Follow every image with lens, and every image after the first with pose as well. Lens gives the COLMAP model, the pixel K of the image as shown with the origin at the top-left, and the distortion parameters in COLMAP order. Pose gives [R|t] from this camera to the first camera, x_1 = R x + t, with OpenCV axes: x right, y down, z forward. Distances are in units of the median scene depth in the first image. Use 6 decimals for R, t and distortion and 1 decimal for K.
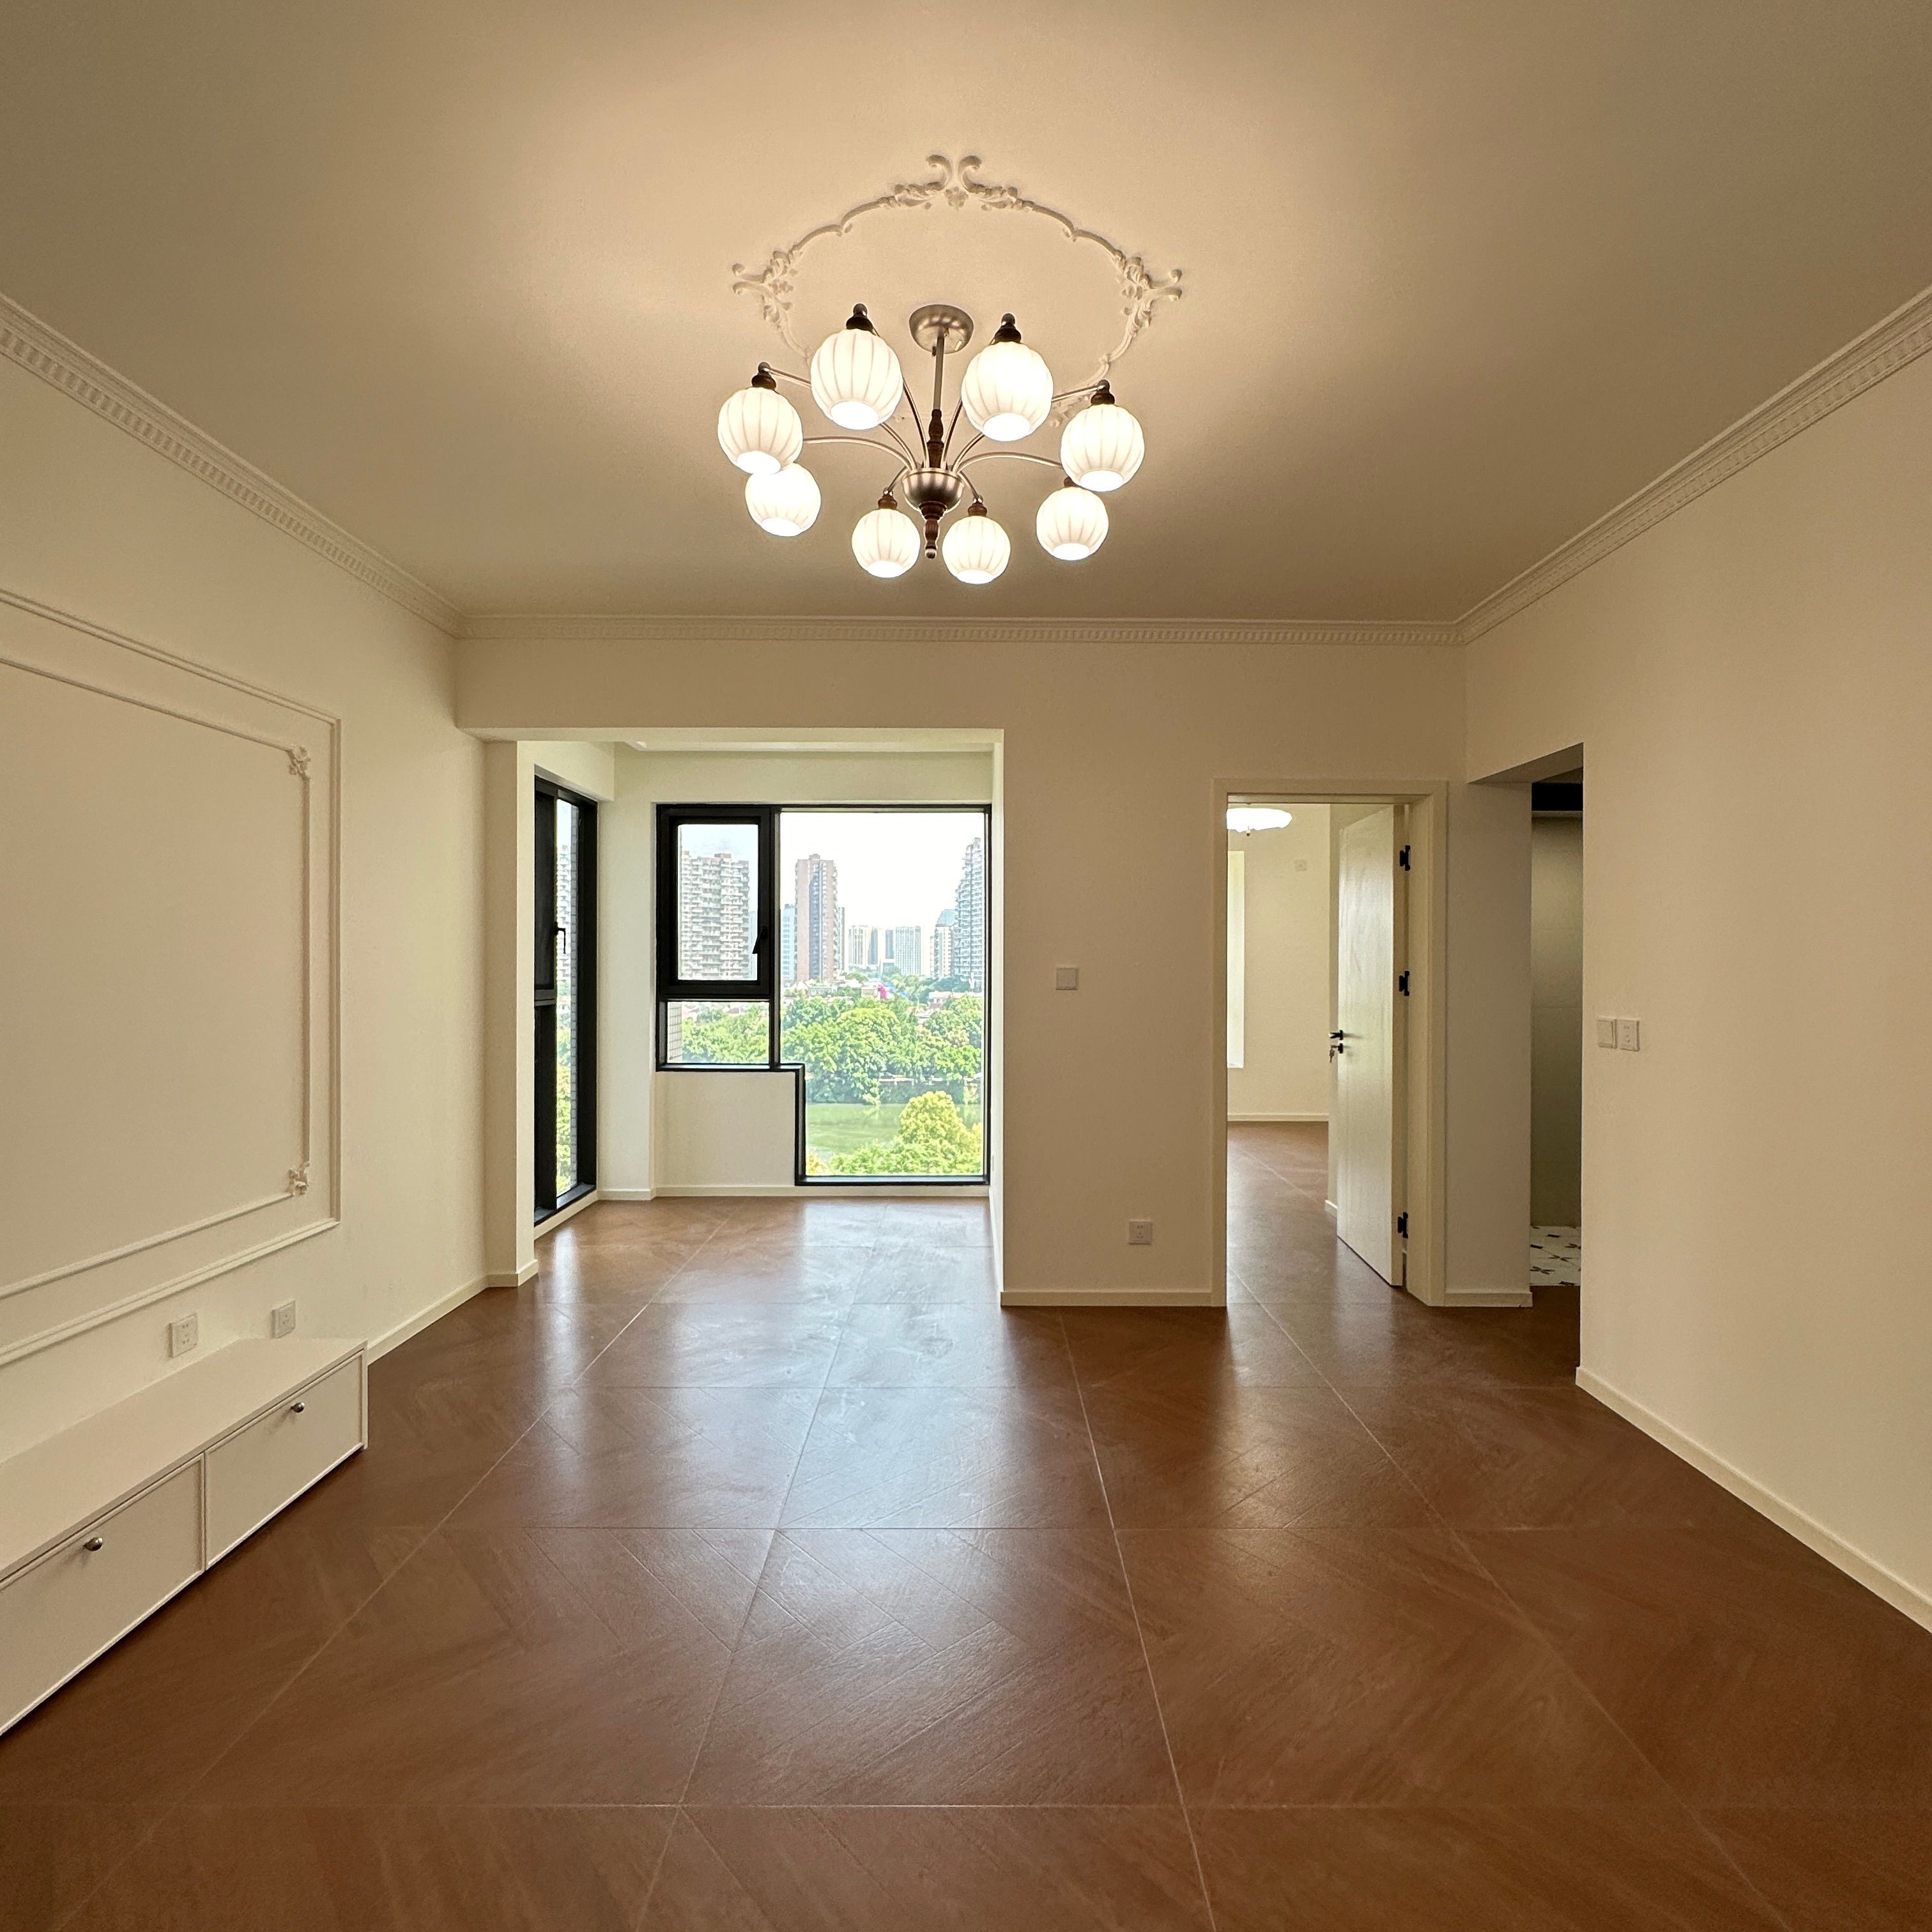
lens RADIAL K [[1036.1, 0, 965.6], [0, 1036.1, 964.4], [0, 0, 1]] dist [0.000498, 0.000691]
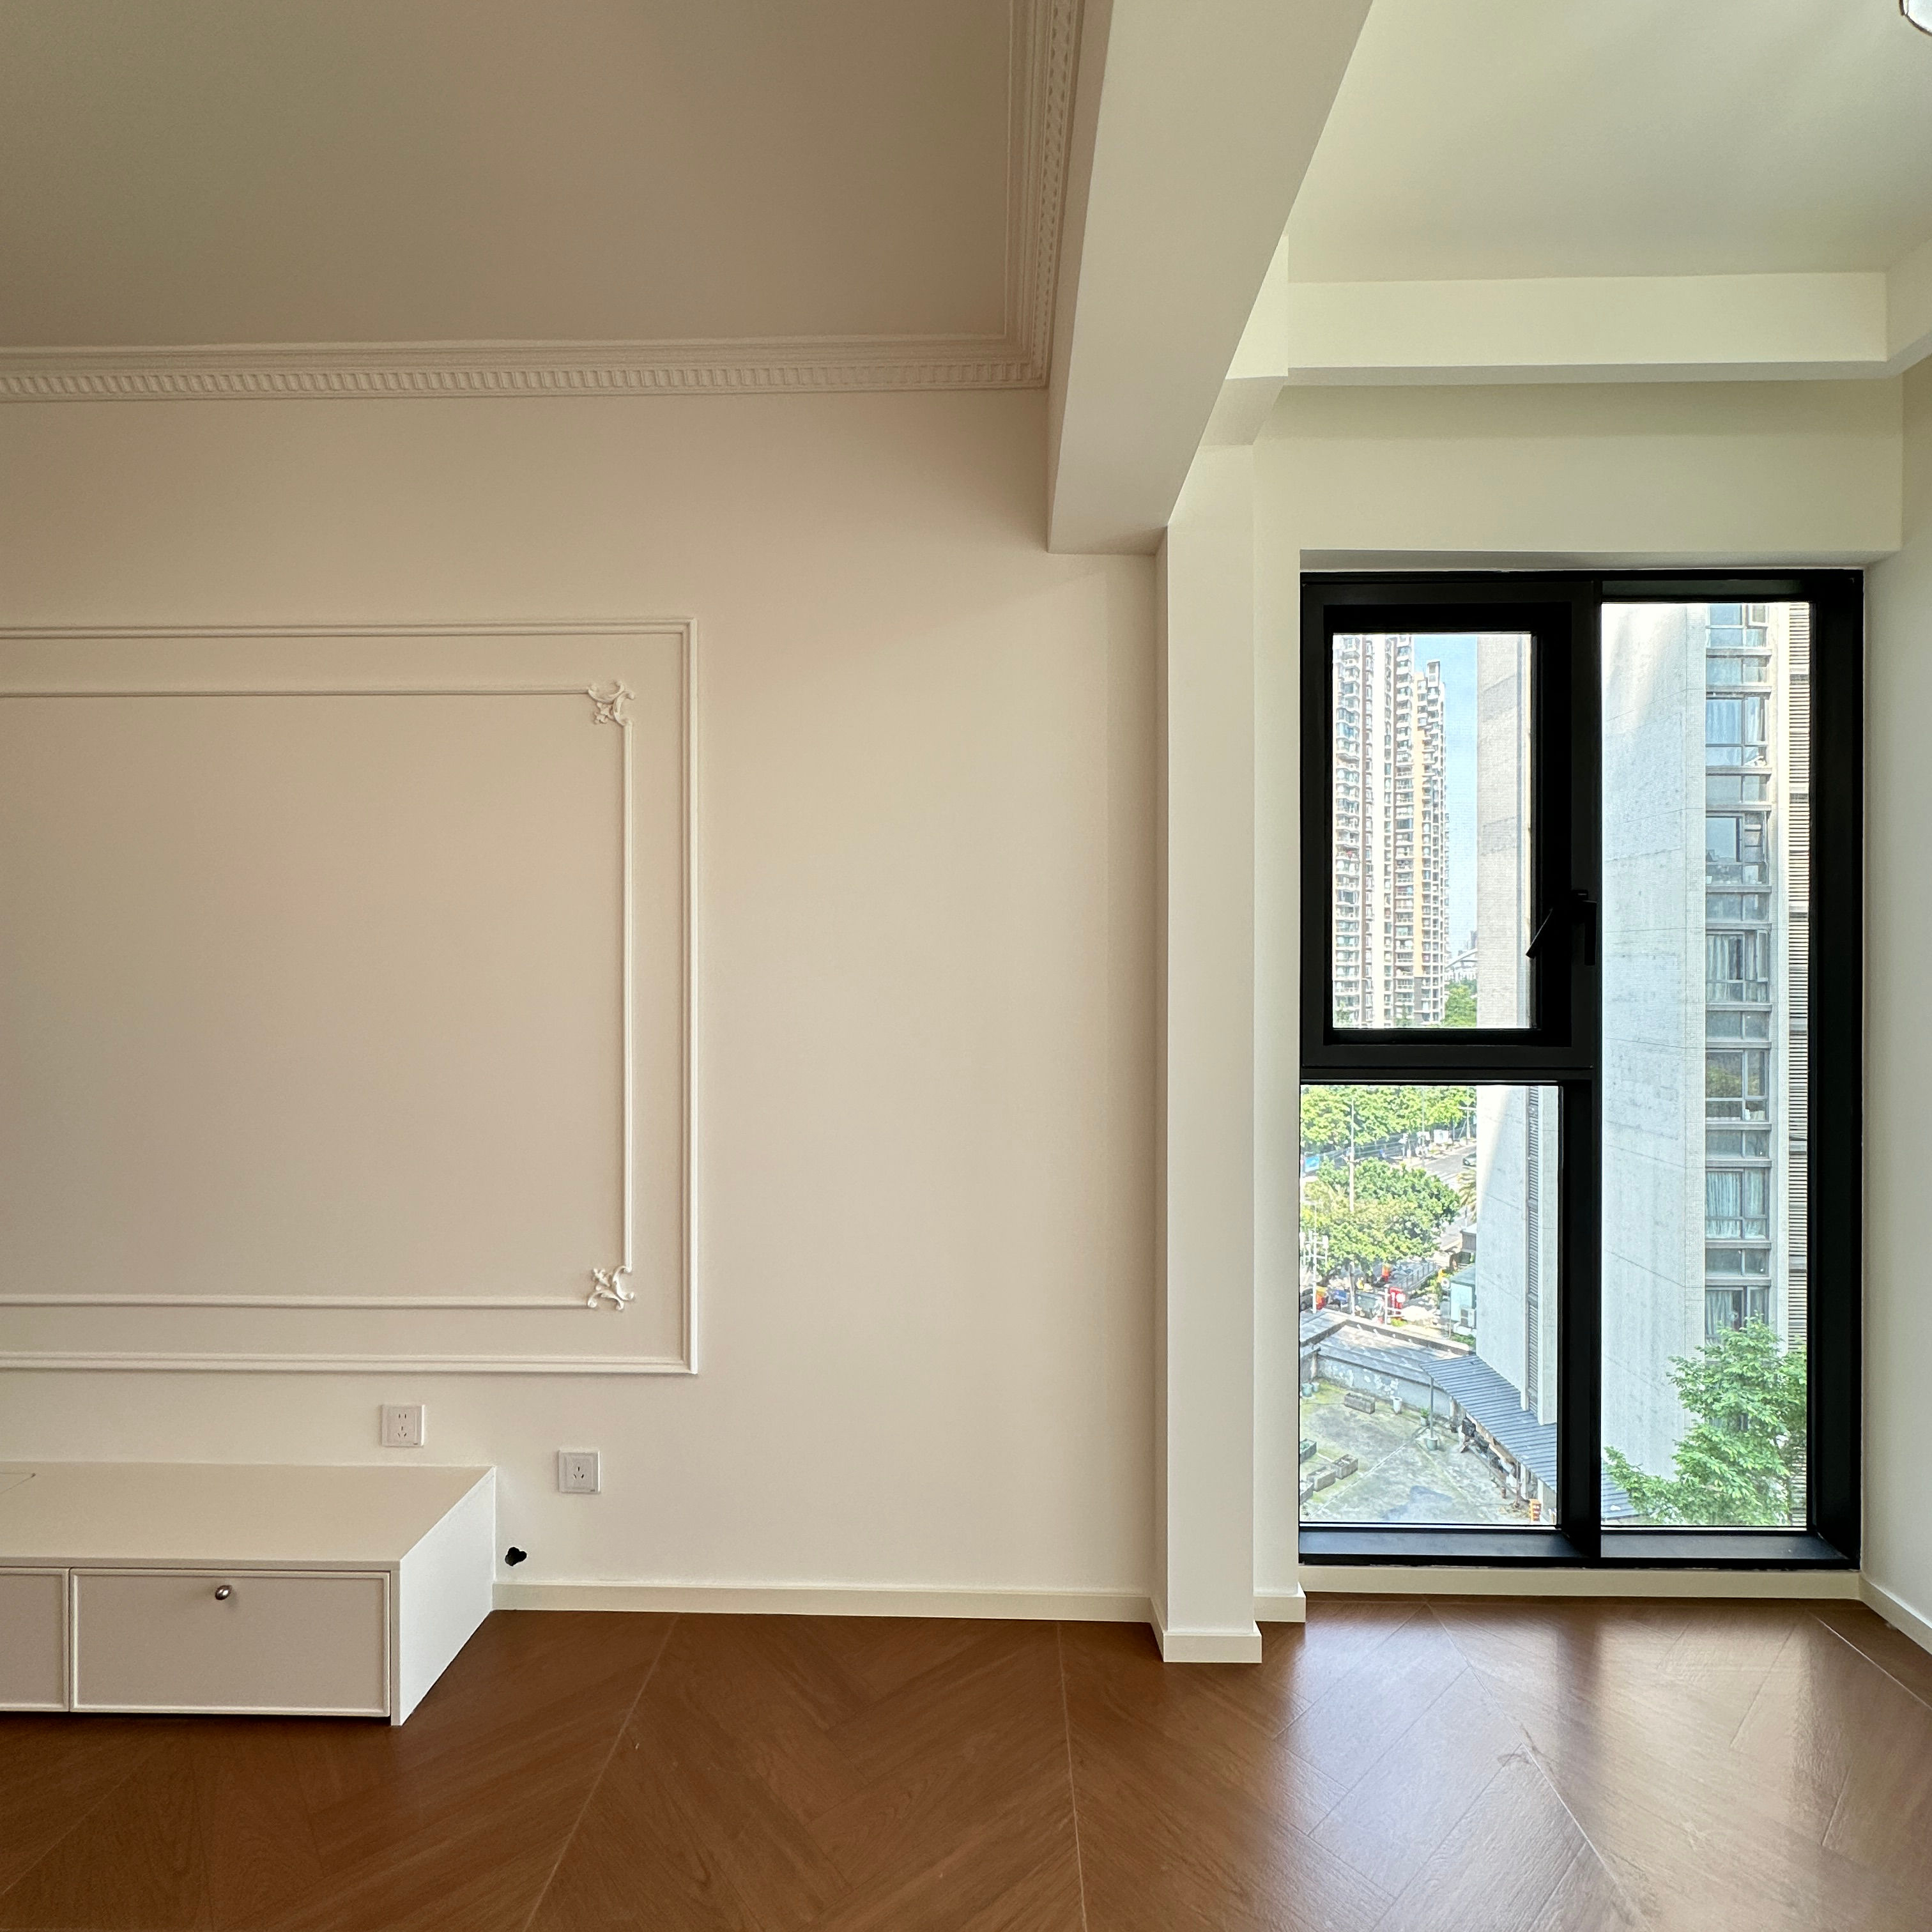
lens RADIAL K [[1036.1, 0, 969.2], [0, 1036.1, 966.5], [0, 0, 1]] dist [0.000498, 0.000691]
pose [[-0.022237, 0.002775, -0.999749, 0.077570], [-0.000819, 0.999996, 0.002794, -0.019062], [0.999752, 0.000881, -0.022235, 1.482827]]
